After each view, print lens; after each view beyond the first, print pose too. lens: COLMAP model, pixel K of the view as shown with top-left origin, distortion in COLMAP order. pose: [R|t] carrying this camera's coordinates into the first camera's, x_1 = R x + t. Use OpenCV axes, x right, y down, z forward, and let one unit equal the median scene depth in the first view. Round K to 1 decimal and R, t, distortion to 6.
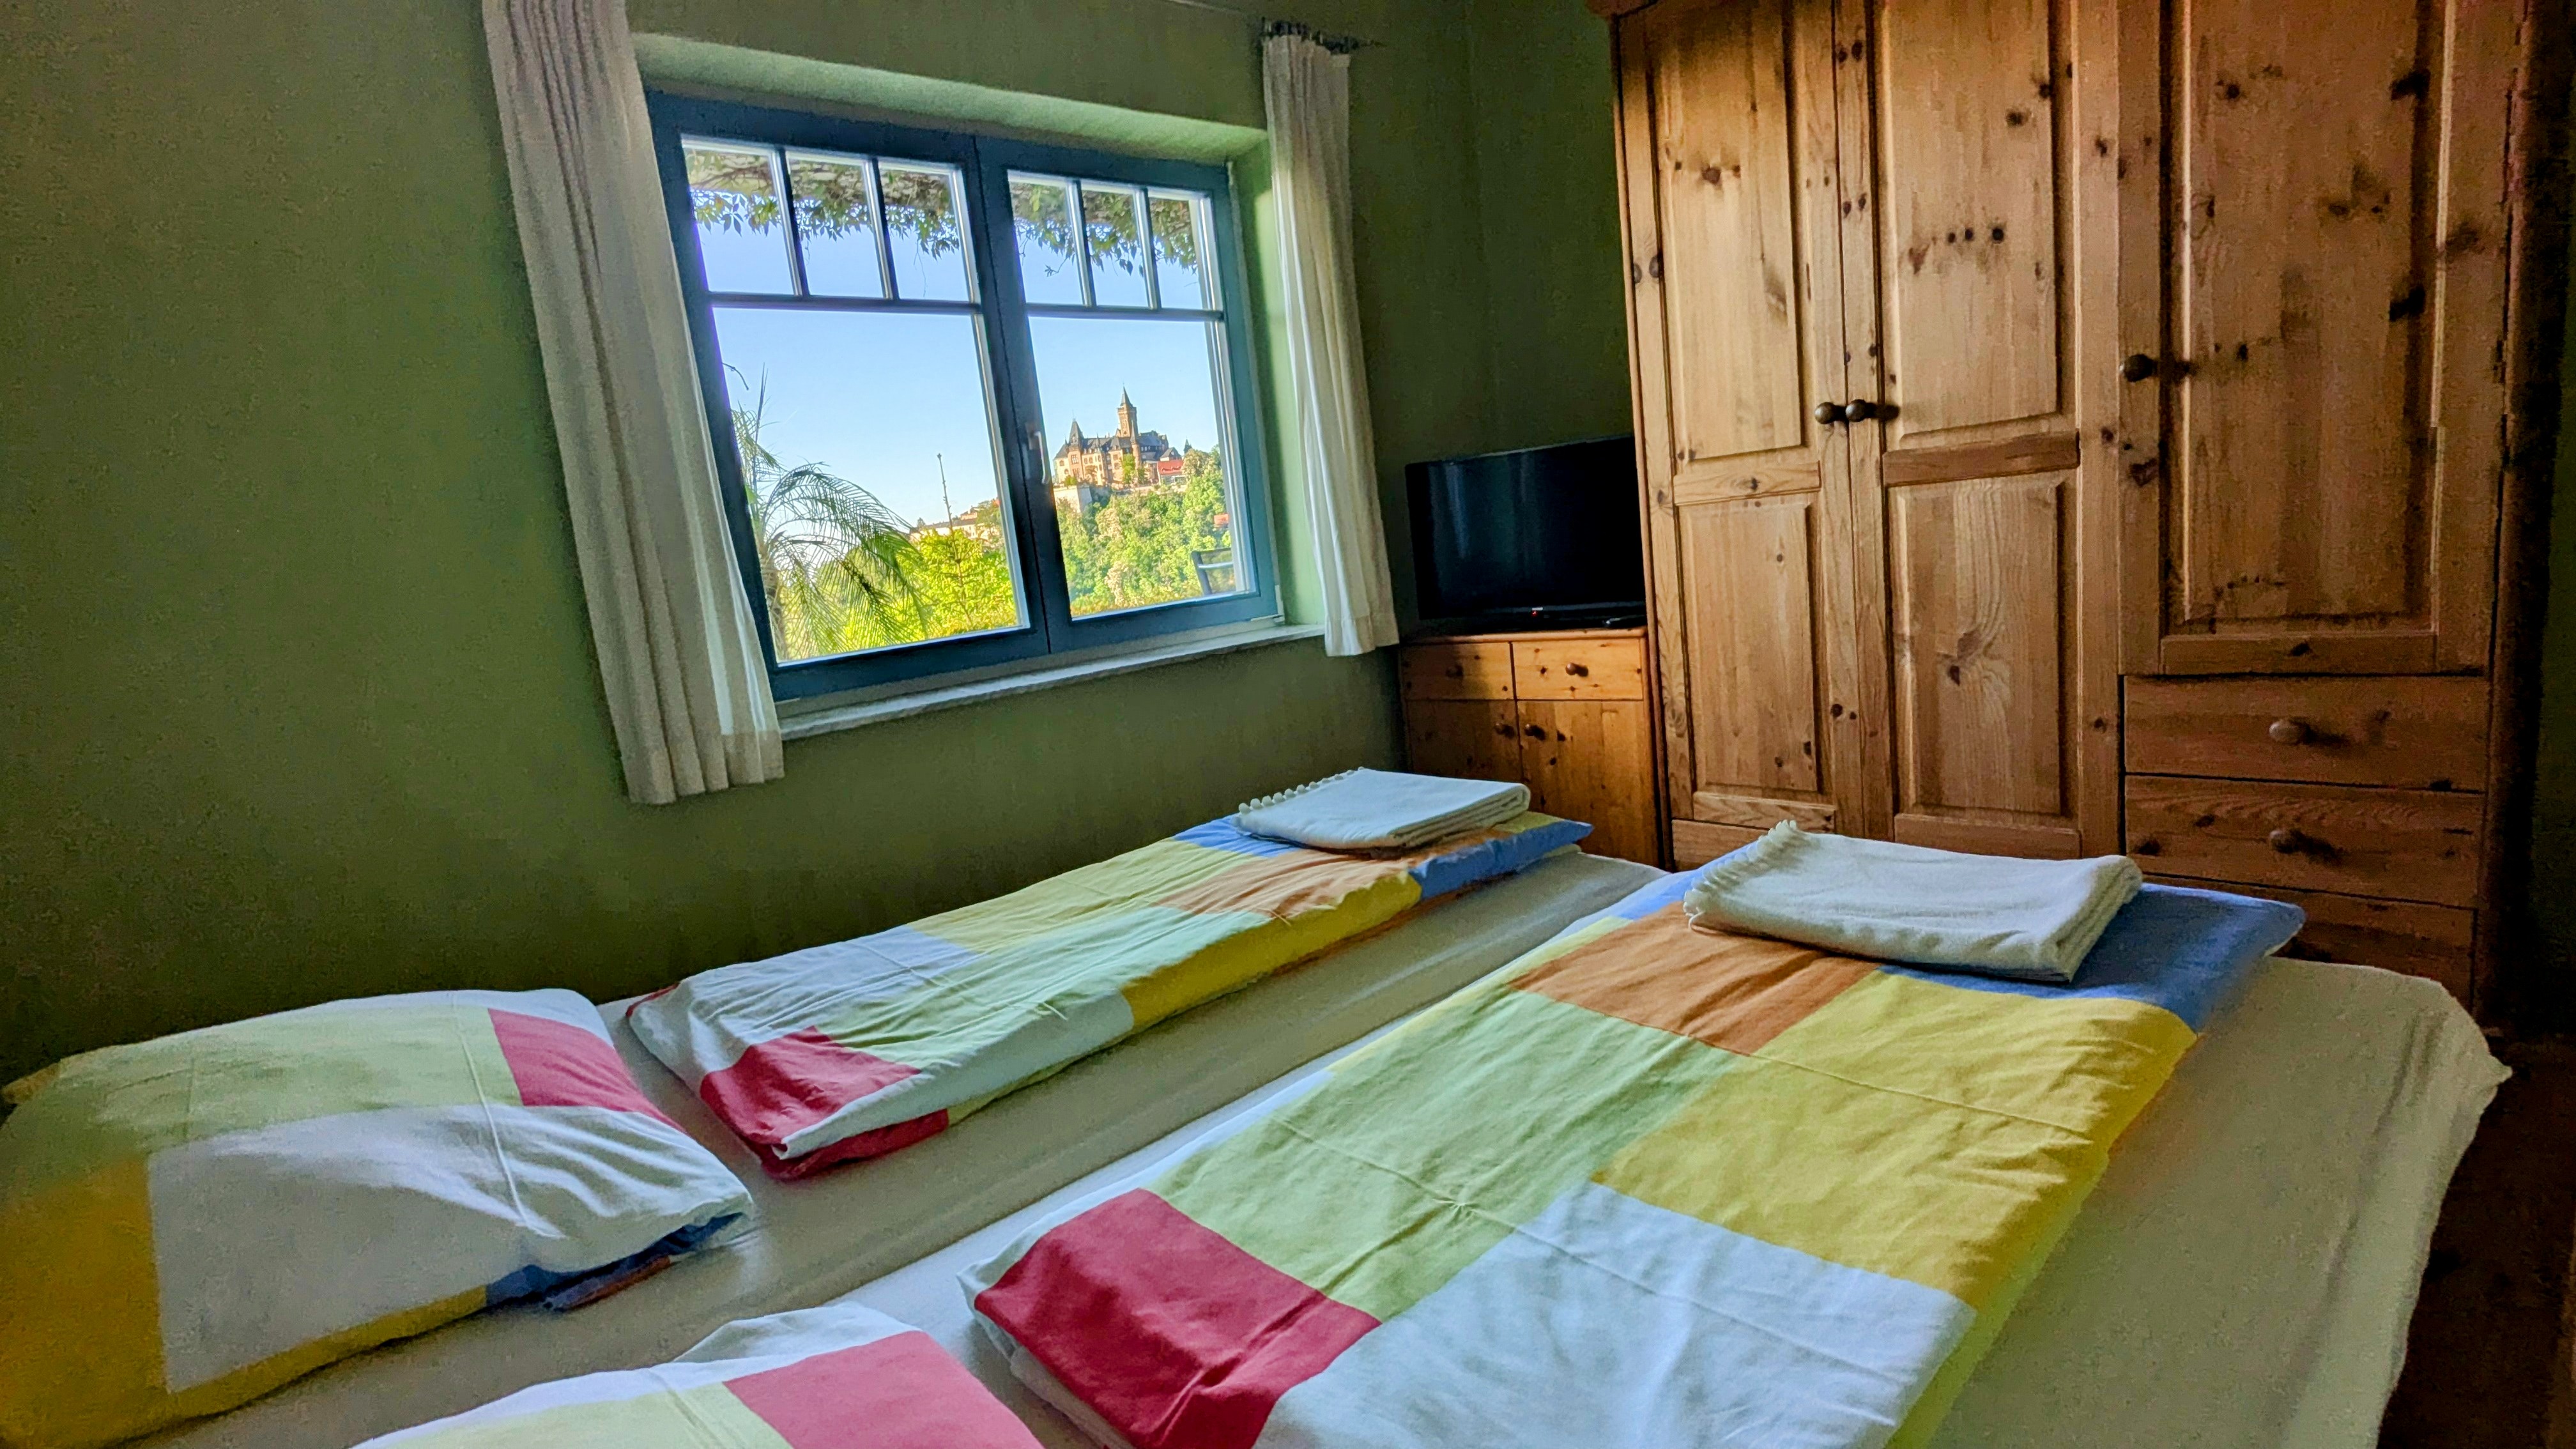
lens RADIAL K [[1190.6, 0, 1267.6], [0, 1190.6, 719.9], [0, 0, 1]] dist [0.001360, -0.000035]
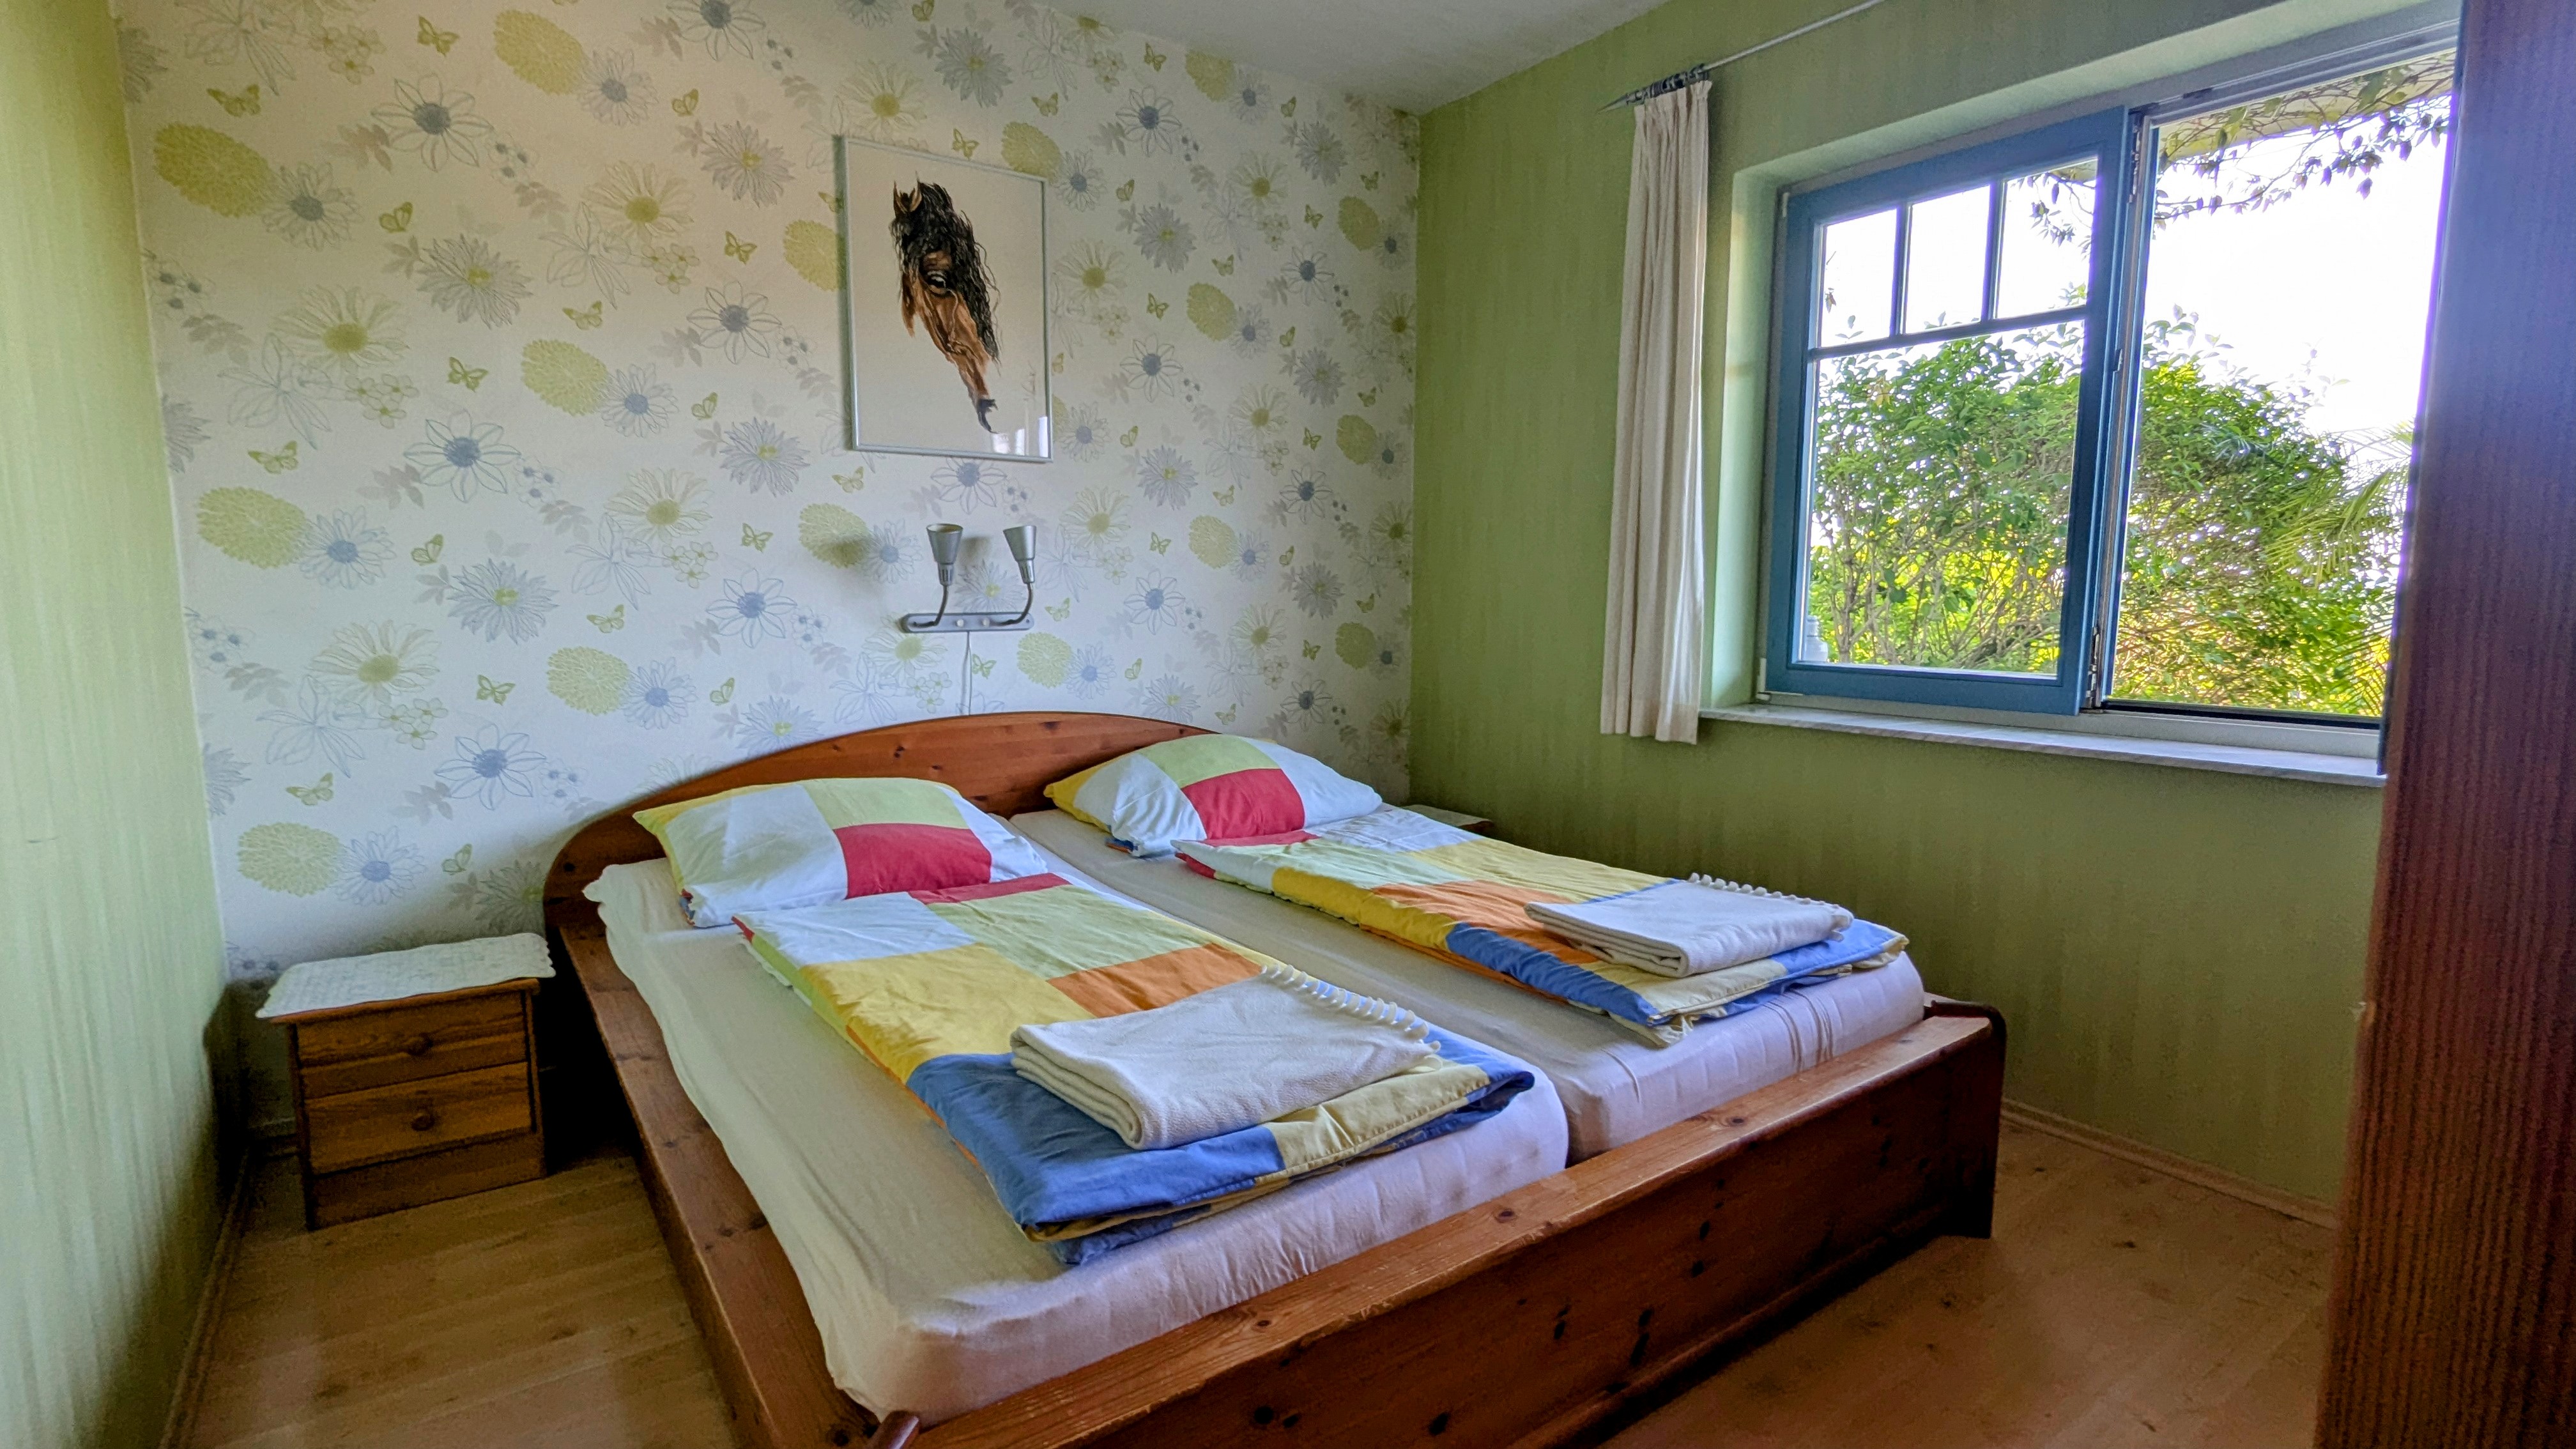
lens RADIAL K [[1190.6, 0, 1274.8], [0, 1190.6, 726.7], [0, 0, 1]] dist [0.001360, -0.000035]
pose [[-0.077057, 0.239537, -0.967824, 1.697369], [-0.149245, 0.957002, 0.248741, -0.436567], [0.985793, 0.163611, -0.037994, 1.224855]]
